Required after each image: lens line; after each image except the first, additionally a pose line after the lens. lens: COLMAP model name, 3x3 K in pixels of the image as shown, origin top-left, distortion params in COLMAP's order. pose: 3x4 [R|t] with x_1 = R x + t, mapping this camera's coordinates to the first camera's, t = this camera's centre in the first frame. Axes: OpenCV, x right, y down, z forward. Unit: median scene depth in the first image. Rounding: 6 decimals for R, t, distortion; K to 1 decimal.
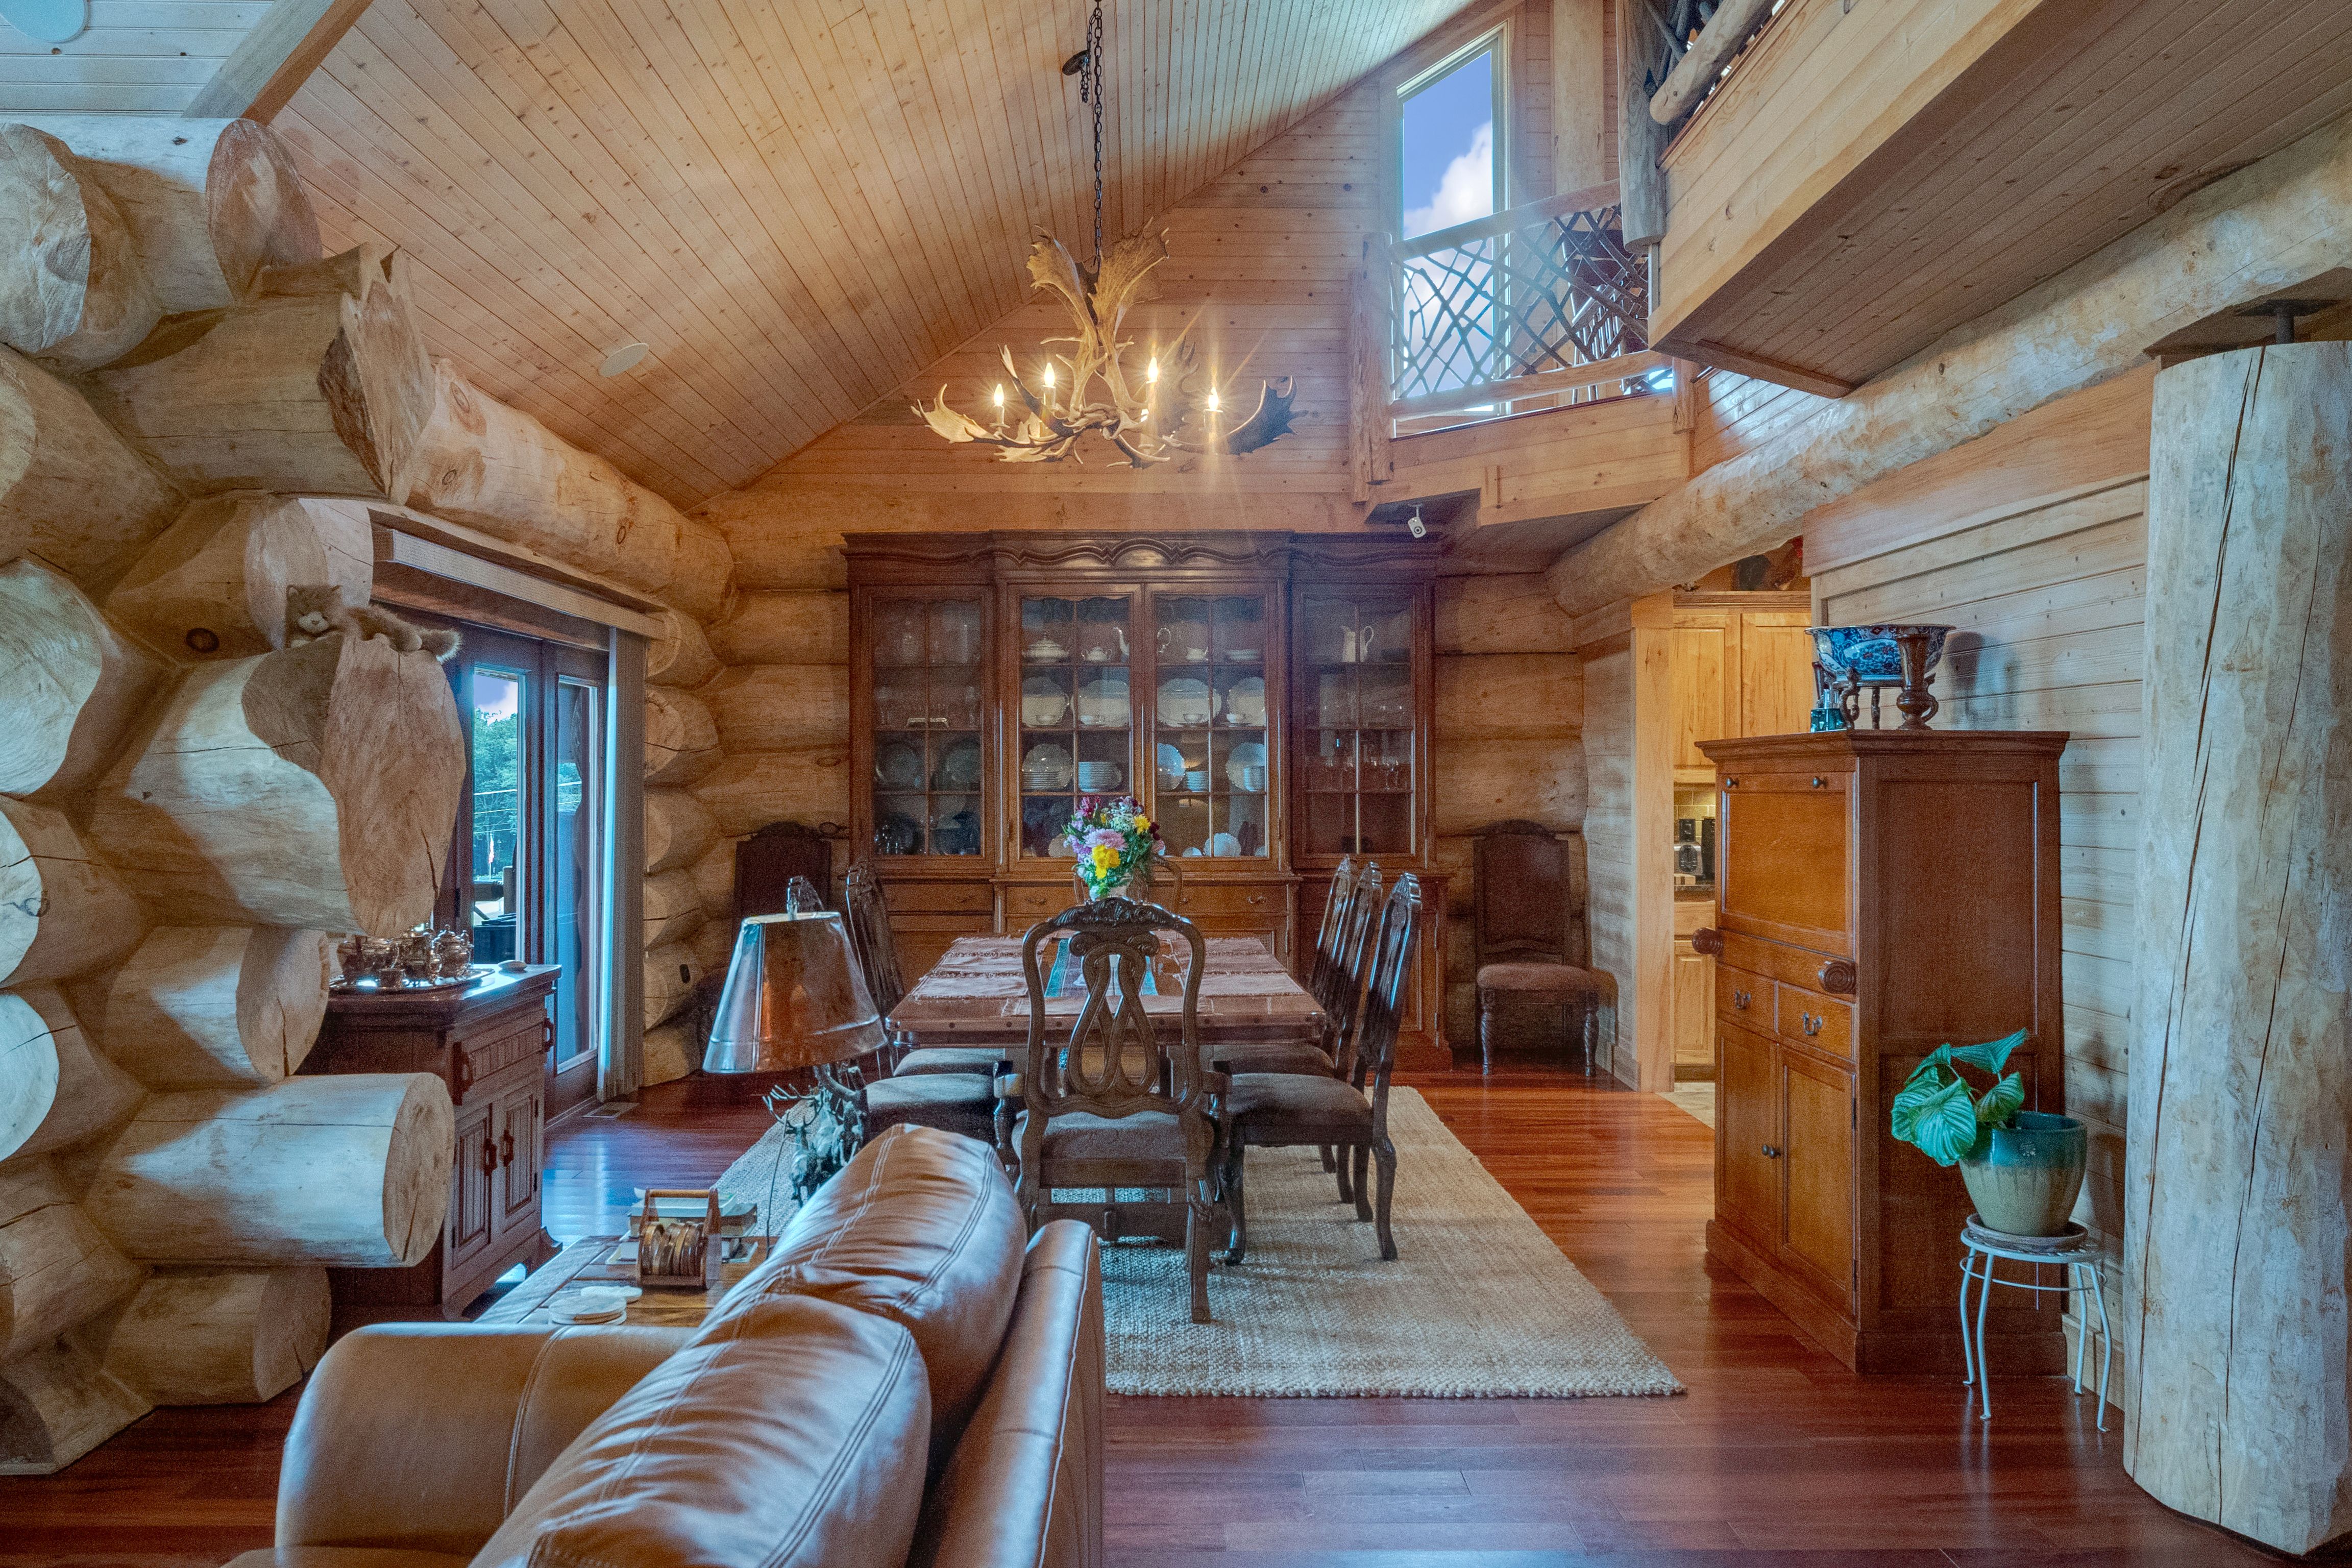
lens RADIAL K [[1763.0, 0, 1157.4], [0, 1763.0, 743.9], [0, 0, 1]] dist [0.013878, -0.022443]
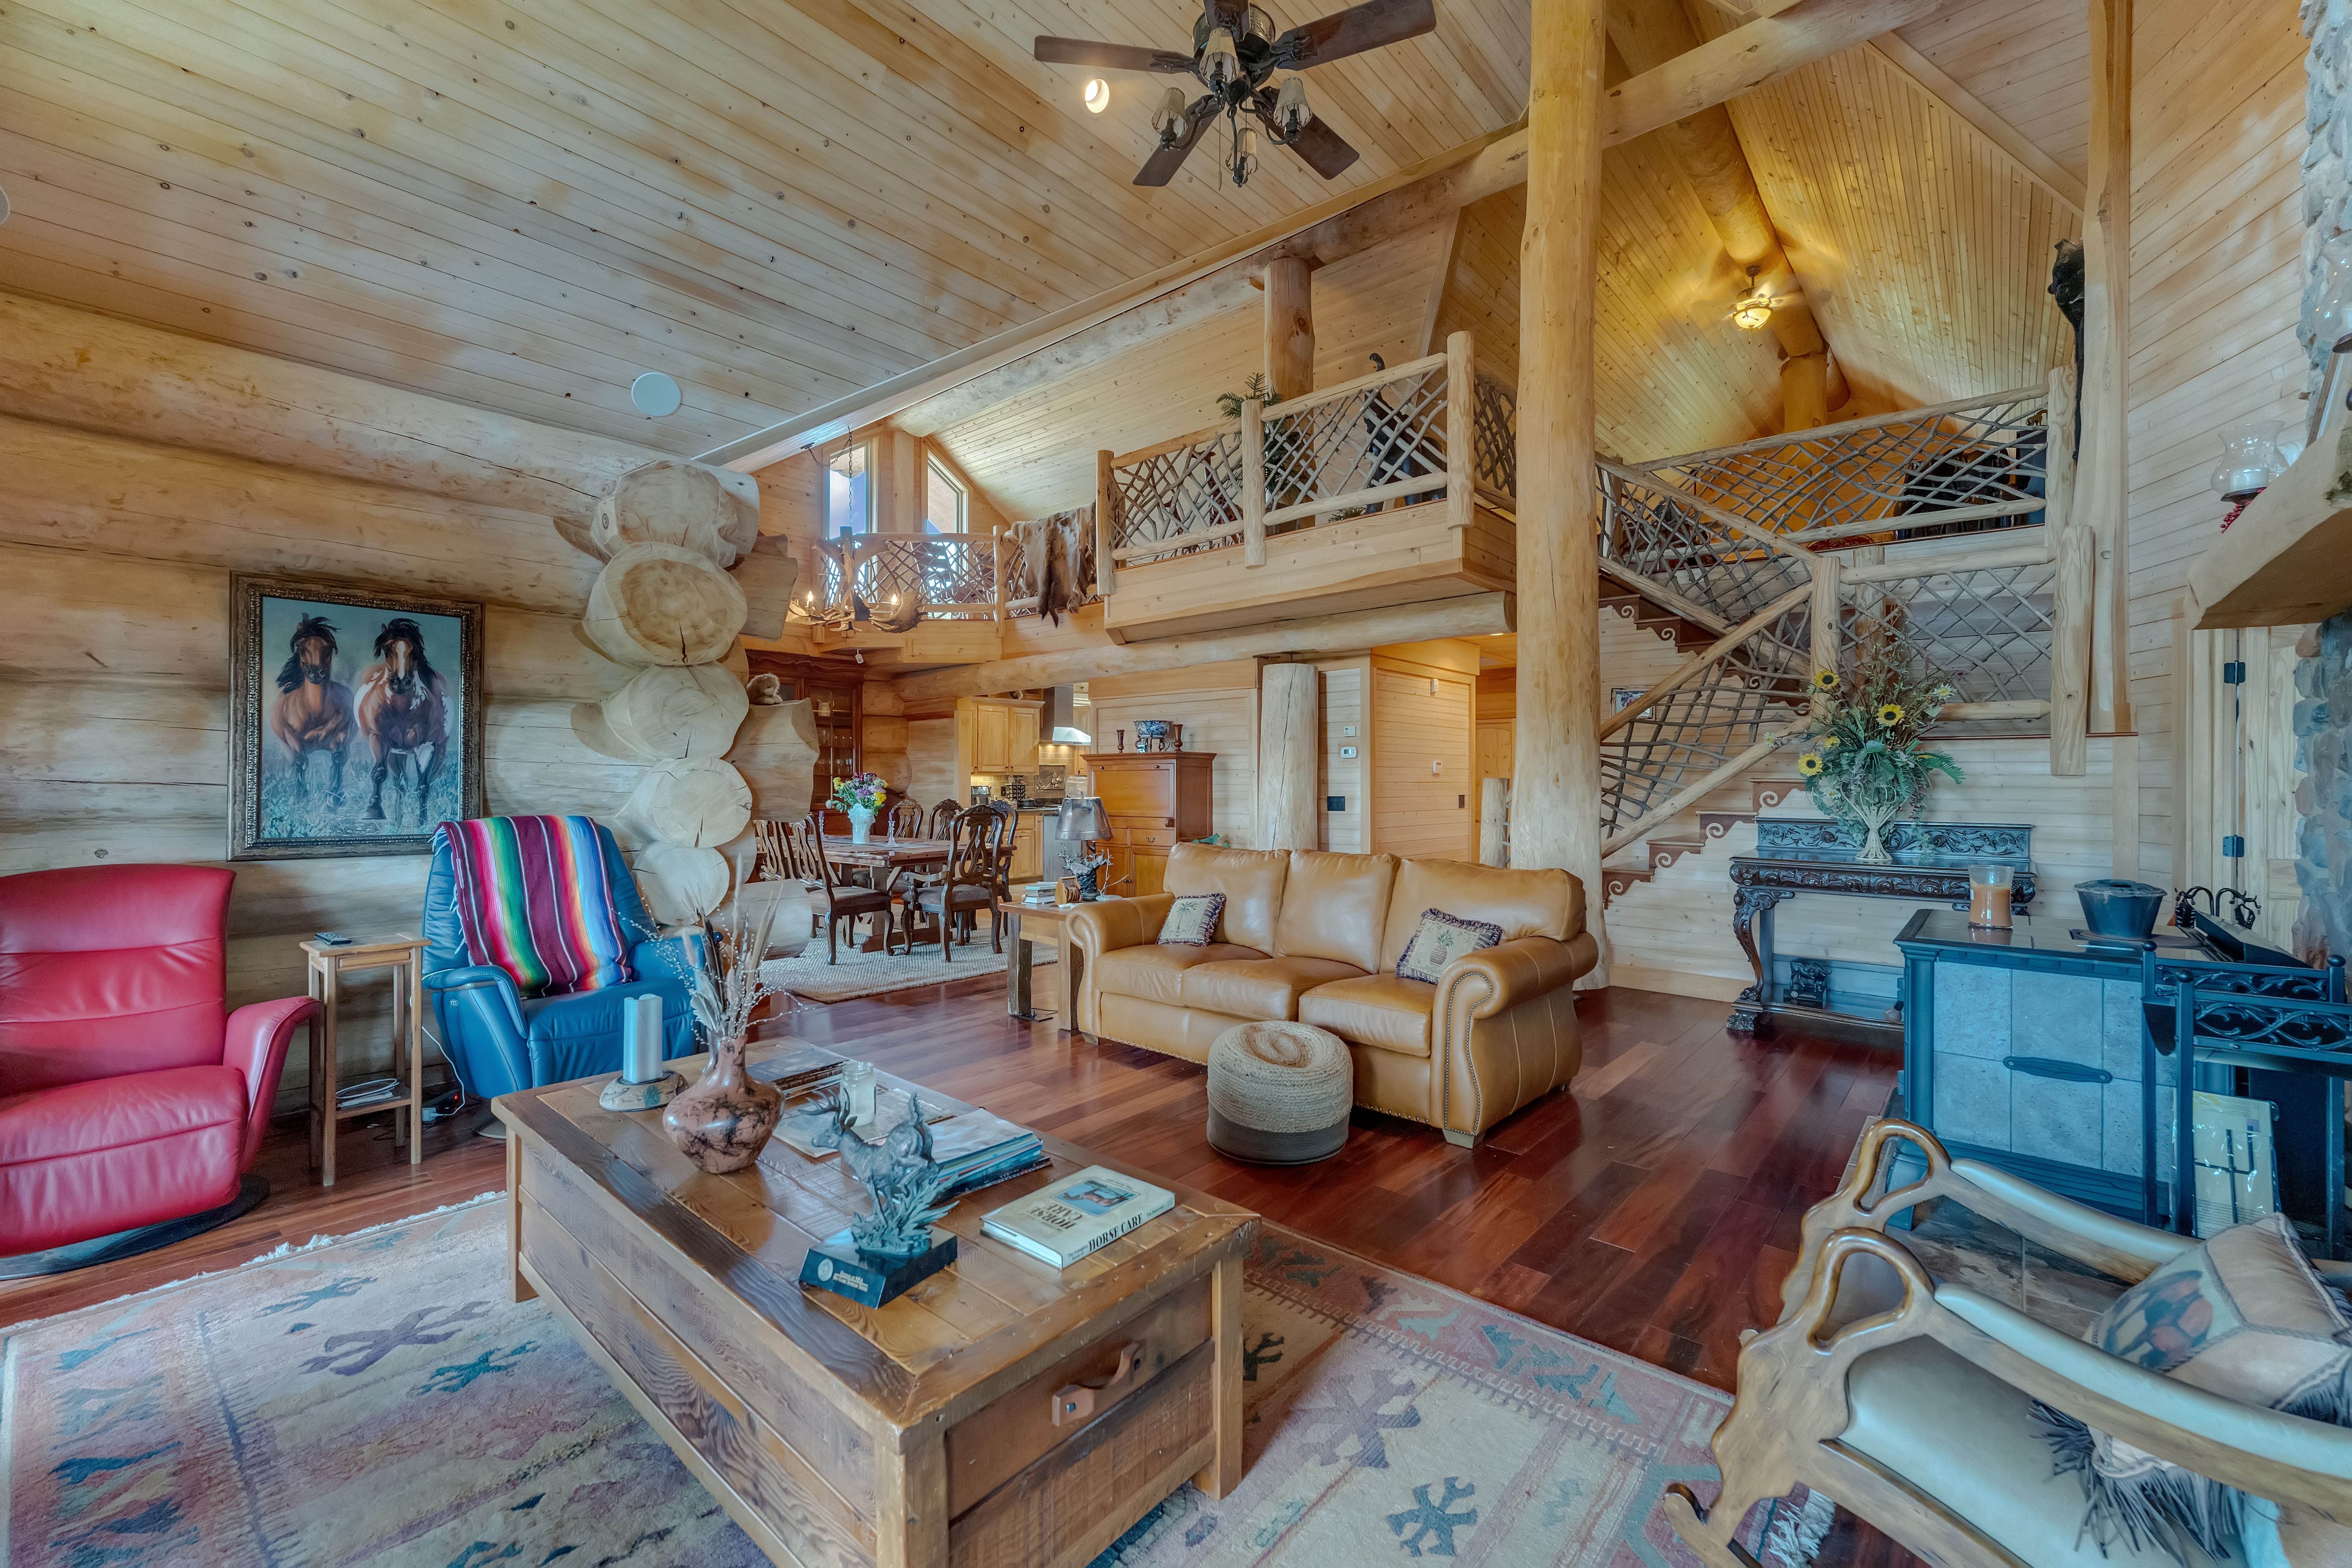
lens RADIAL K [[943.0, 0, 1163.5], [0, 943.0, 780.9], [0, 0, 1]] dist [0.001054, 0.000688]
pose [[0.673200, -0.000160, 0.739460, -0.961406], [-0.014368, 0.999808, 0.013297, 0.025194], [-0.739321, -0.019576, 0.673069, -0.227177]]
